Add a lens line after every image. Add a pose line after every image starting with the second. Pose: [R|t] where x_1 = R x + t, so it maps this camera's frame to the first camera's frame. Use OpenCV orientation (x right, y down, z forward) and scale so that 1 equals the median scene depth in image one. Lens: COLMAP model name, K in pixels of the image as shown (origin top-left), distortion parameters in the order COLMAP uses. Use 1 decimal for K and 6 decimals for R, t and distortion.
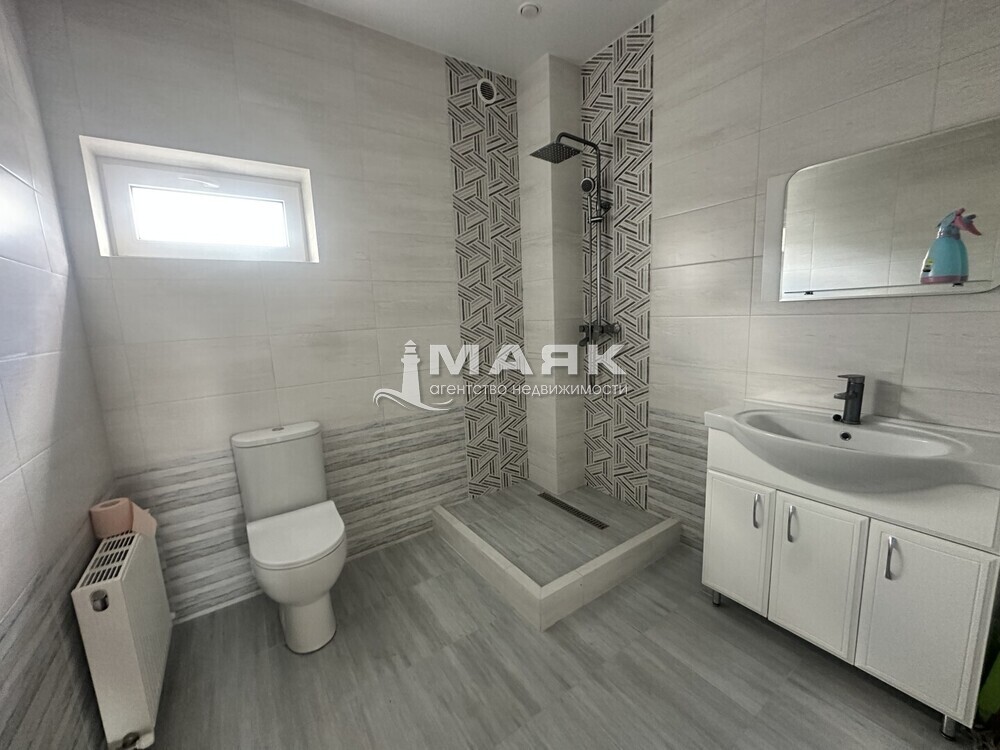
lens RADIAL K [[399.6, 0, 498.2], [0, 399.6, 372.5], [0, 0, 1]] dist [-0.005869, 0.001502]
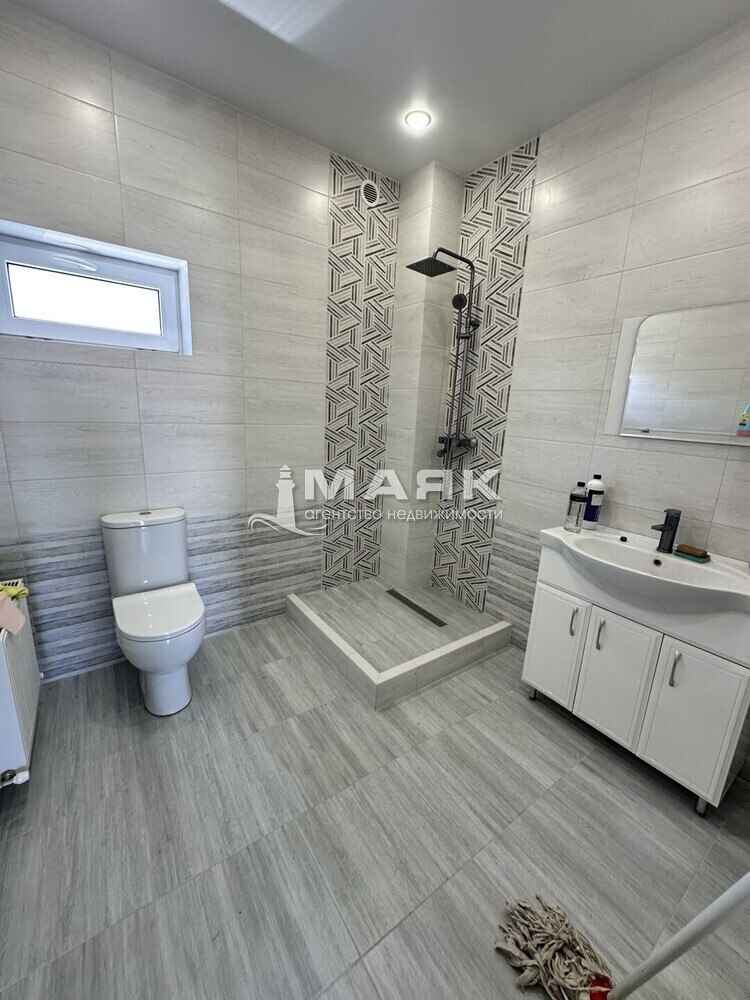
lens RADIAL K [[399.6, 0, 373.8], [0, 399.6, 496.8], [0, 0, 1]] dist [-0.005869, 0.001502]
pose [[0.995954, 0.082736, 0.035071, 0.010095], [-0.085141, 0.993635, 0.073765, -0.026953], [-0.028745, -0.076453, 0.996659, -0.060848]]
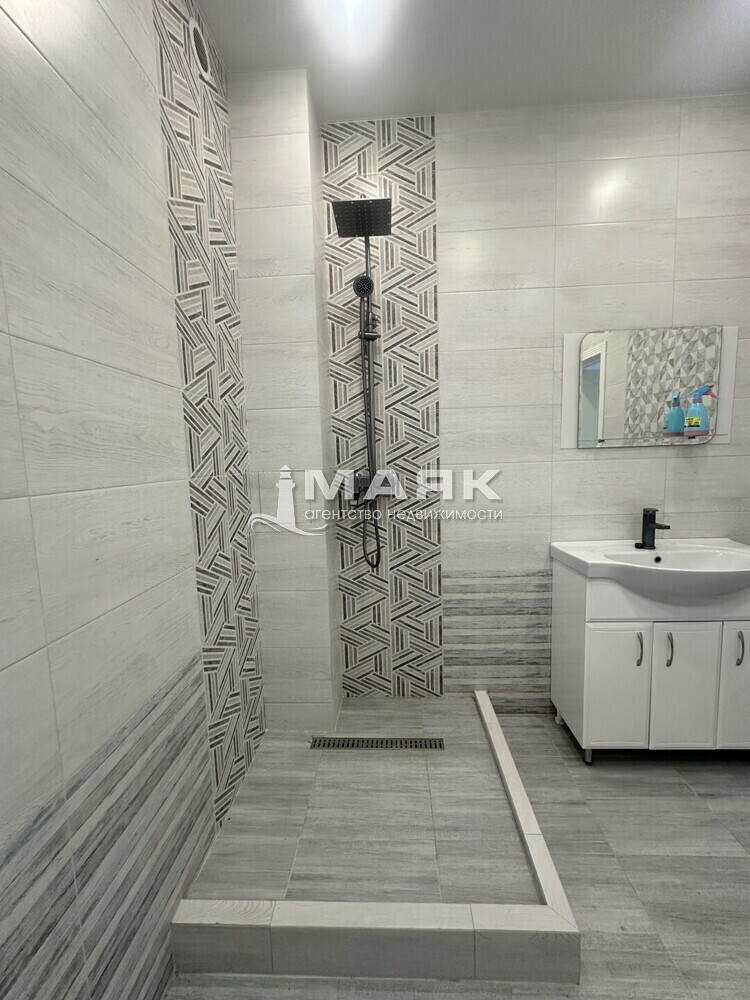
lens RADIAL K [[399.6, 0, 374.5], [0, 399.6, 497.6], [0, 0, 1]] dist [-0.005869, 0.001502]
pose [[0.604284, -0.058364, 0.794629, -0.386570], [0.125178, 0.991883, -0.022341, -0.069362], [-0.786874, 0.112971, 0.606685, 0.614035]]
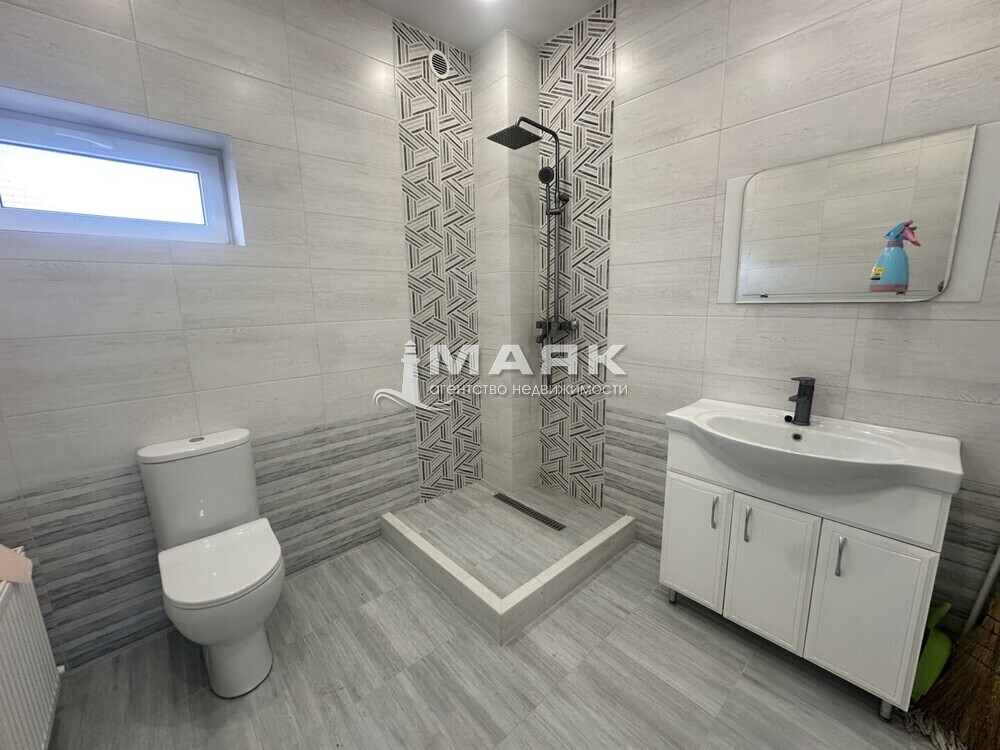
lens RADIAL K [[399.6, 0, 498.6], [0, 399.6, 372.6], [0, 0, 1]] dist [-0.005869, 0.001502]
pose [[0.991002, -0.002767, 0.133819, -0.019643], [-0.000833, 0.999639, 0.026842, -0.022427], [-0.133845, -0.026712, 0.990642, 0.057913]]
